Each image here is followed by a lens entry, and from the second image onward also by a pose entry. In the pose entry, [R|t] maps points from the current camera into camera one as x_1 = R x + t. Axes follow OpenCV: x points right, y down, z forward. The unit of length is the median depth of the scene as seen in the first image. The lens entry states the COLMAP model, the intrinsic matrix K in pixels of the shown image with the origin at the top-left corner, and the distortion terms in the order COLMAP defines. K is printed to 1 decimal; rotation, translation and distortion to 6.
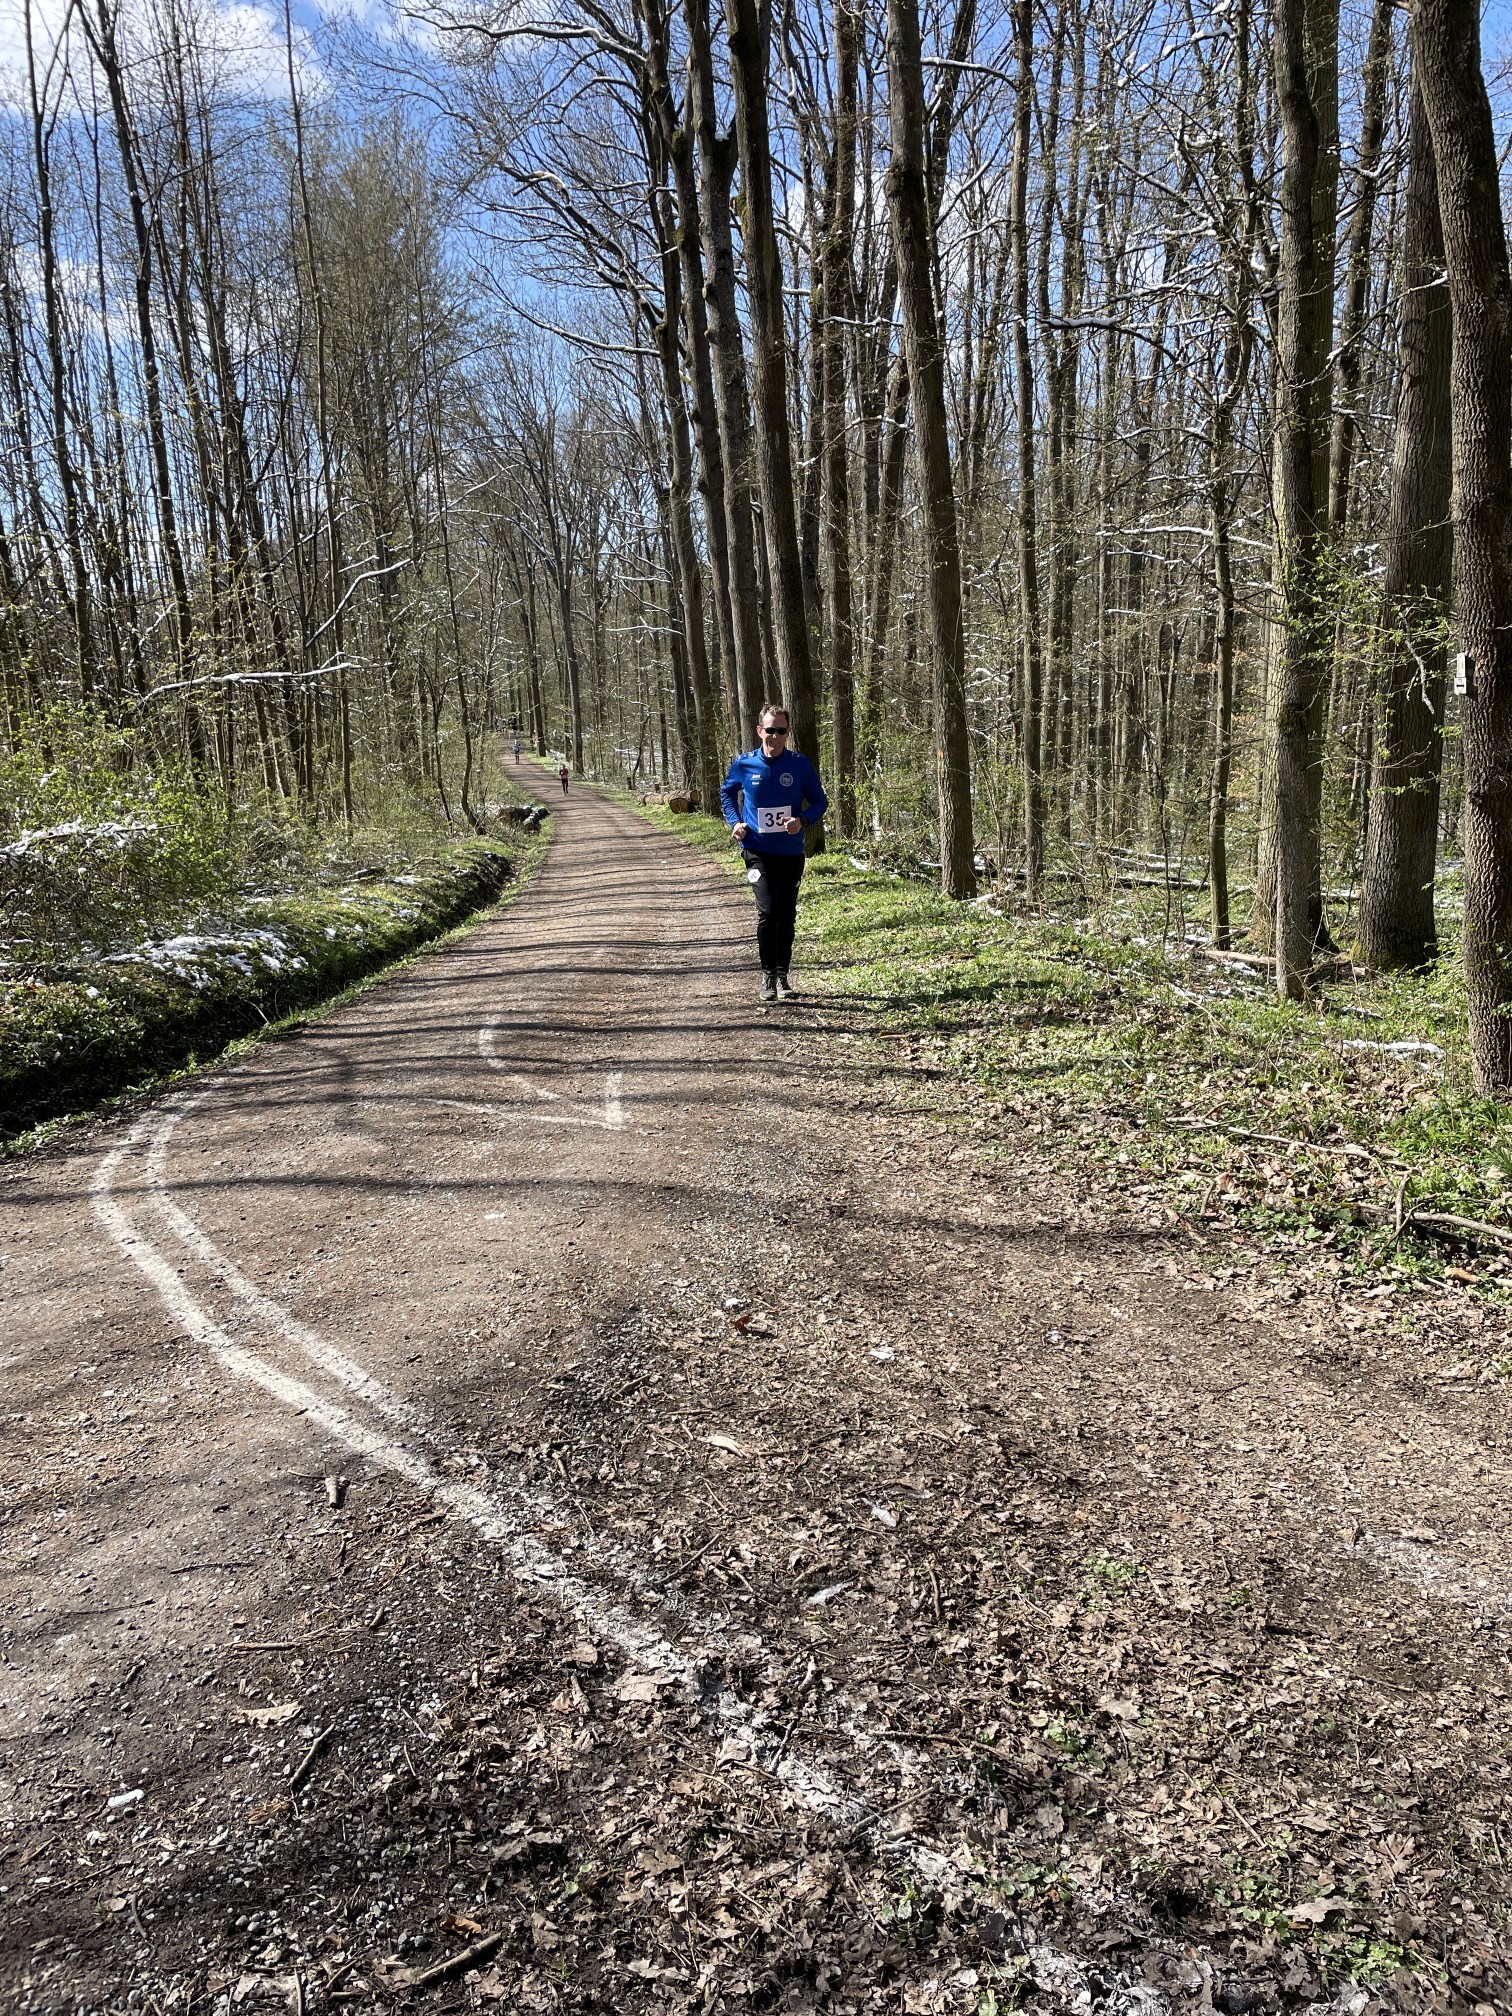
lens RADIAL K [[1547.0, 0, 766.9], [0, 1547.0, 1015.1], [0, 0, 1]] dist [0.085608, -0.124009]
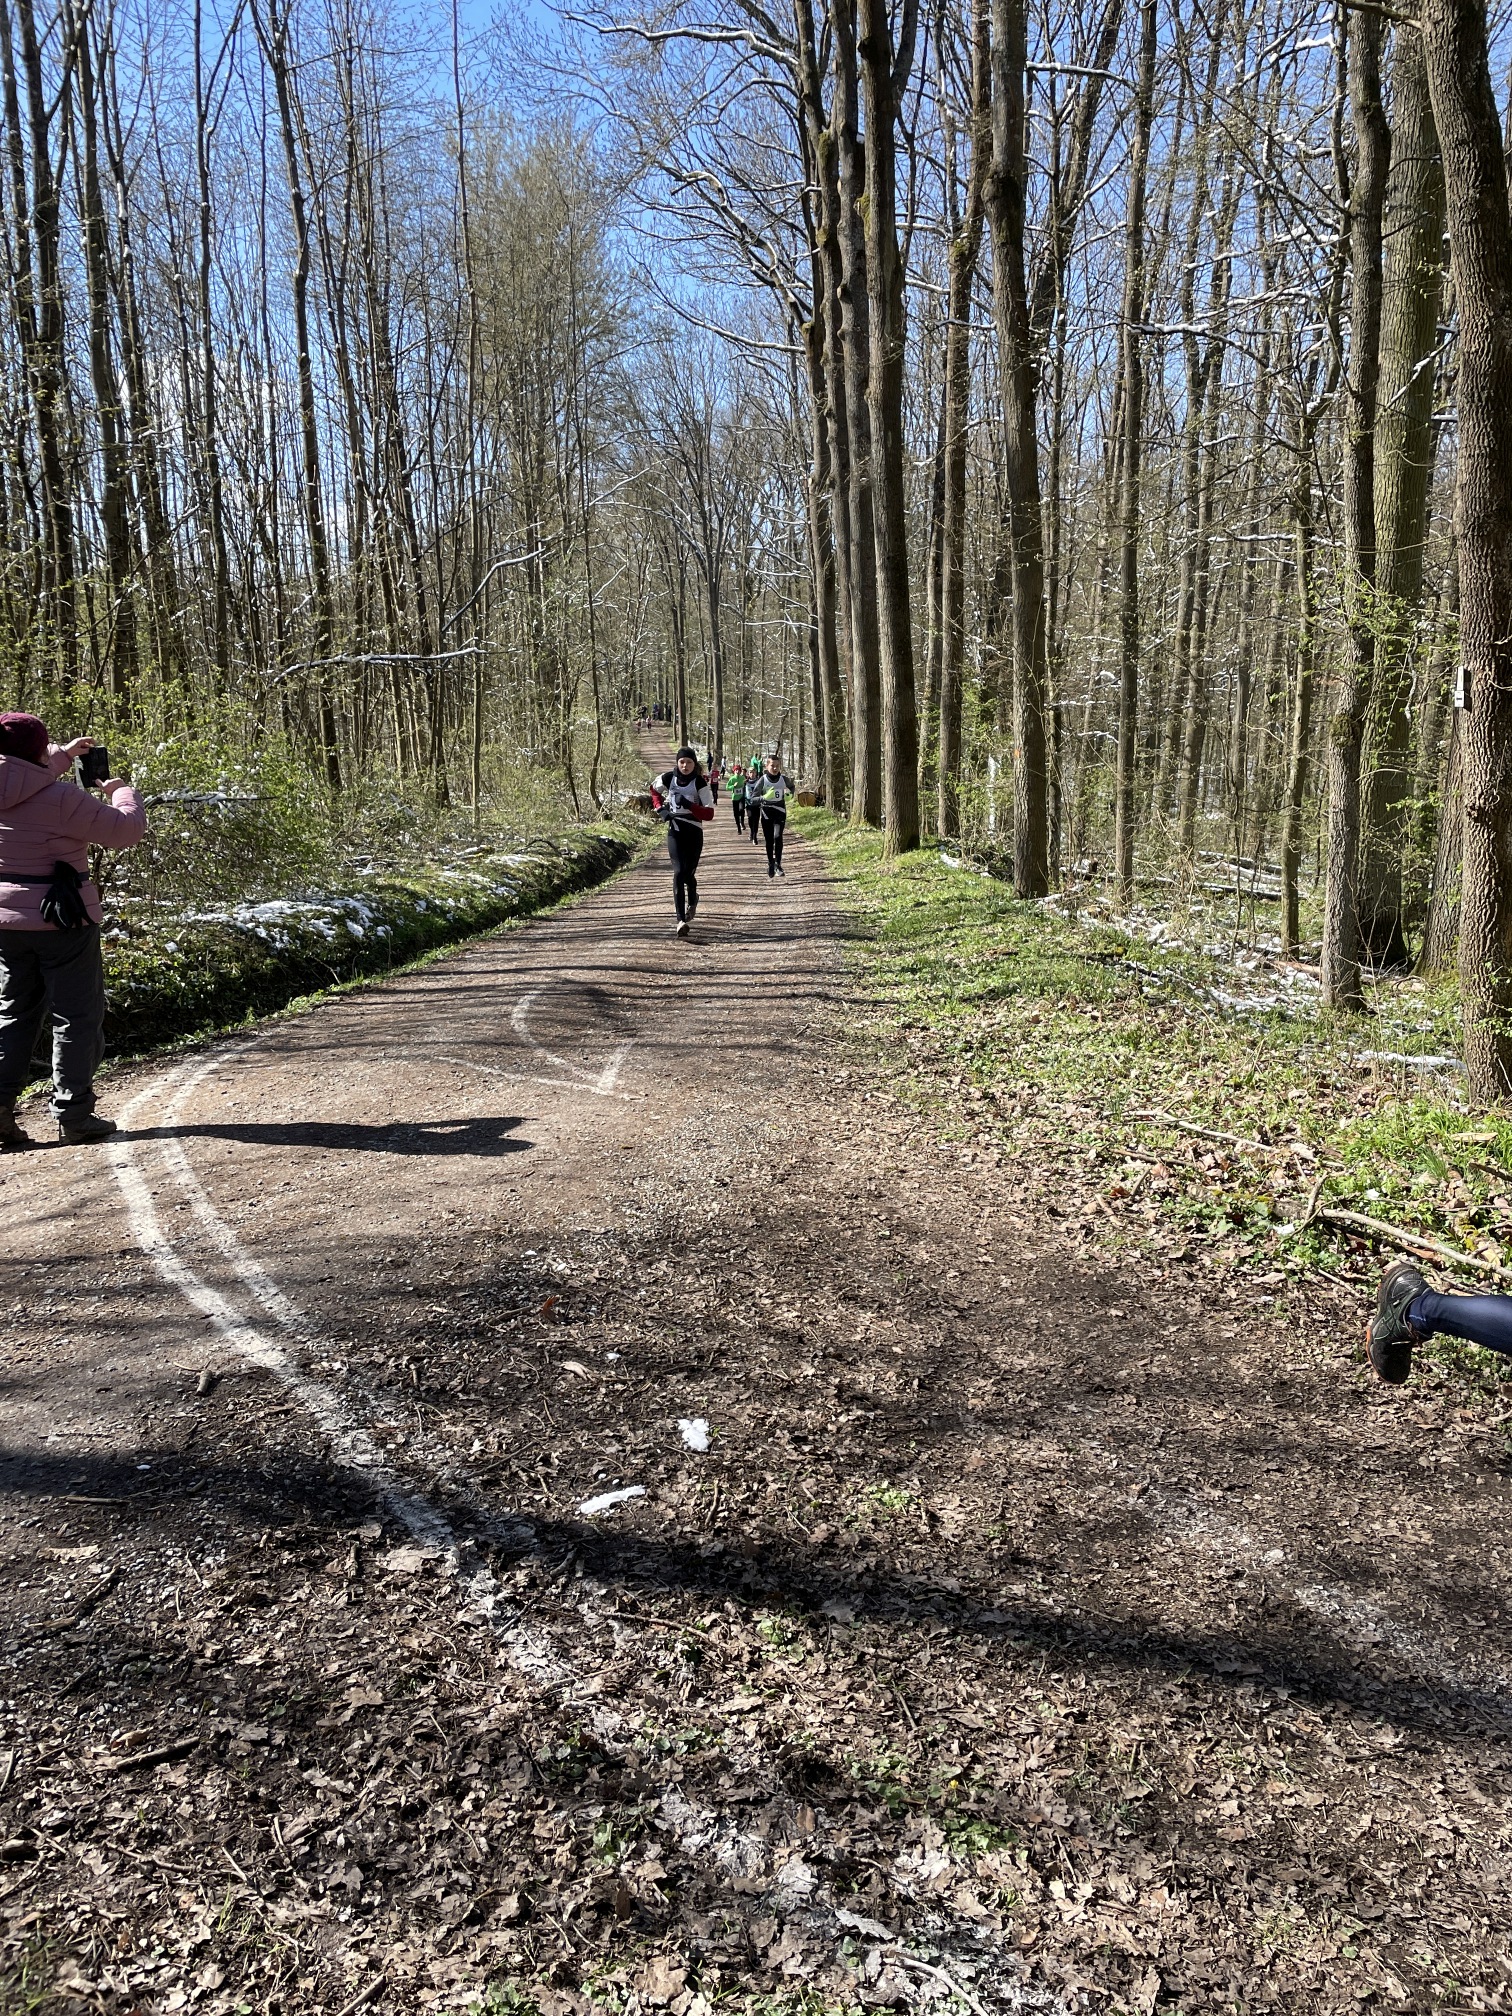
lens RADIAL K [[1543.0, 0, 770.3], [0, 1543.0, 1002.3], [0, 0, 1]] dist [0.085219, -0.121807]
pose [[0.995515, 0.049411, -0.080672, 0.213619], [-0.049803, 0.998755, -0.002852, 0.020419], [0.080431, 0.006857, 0.996737, -0.077411]]
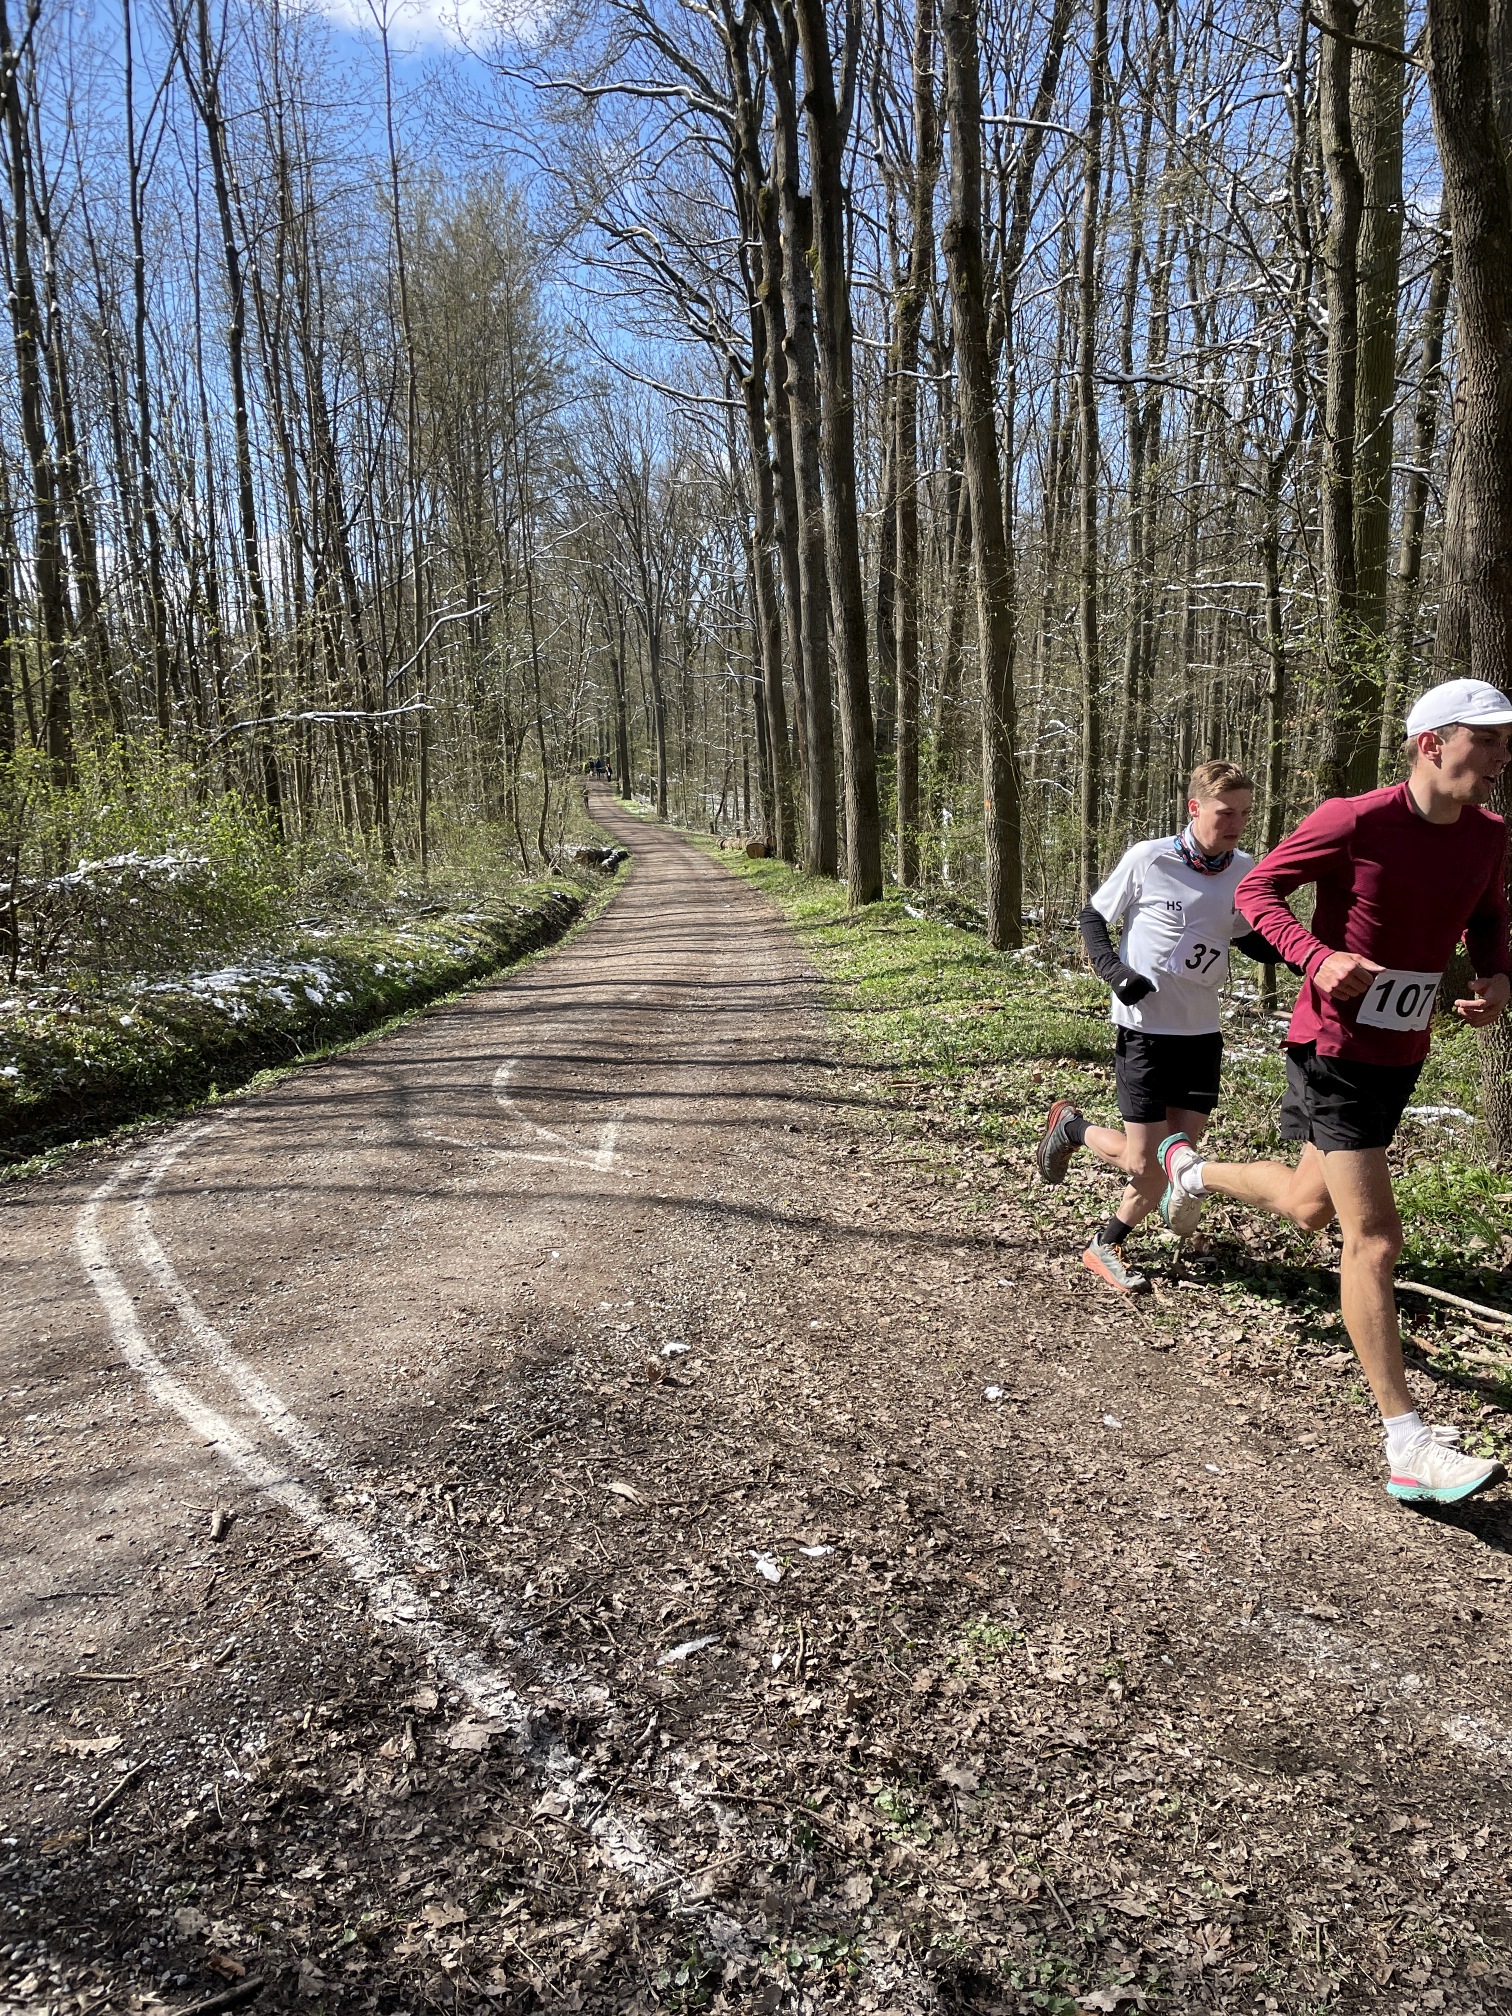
lens RADIAL K [[1549.6, 0, 782.6], [0, 1549.6, 1019.4], [0, 0, 1]] dist [0.088576, -0.123254]
pose [[0.998842, 0.026199, -0.040357, 0.123929], [-0.027276, 0.999280, -0.026365, -0.000966], [0.039638, 0.027435, 0.998837, 0.004724]]
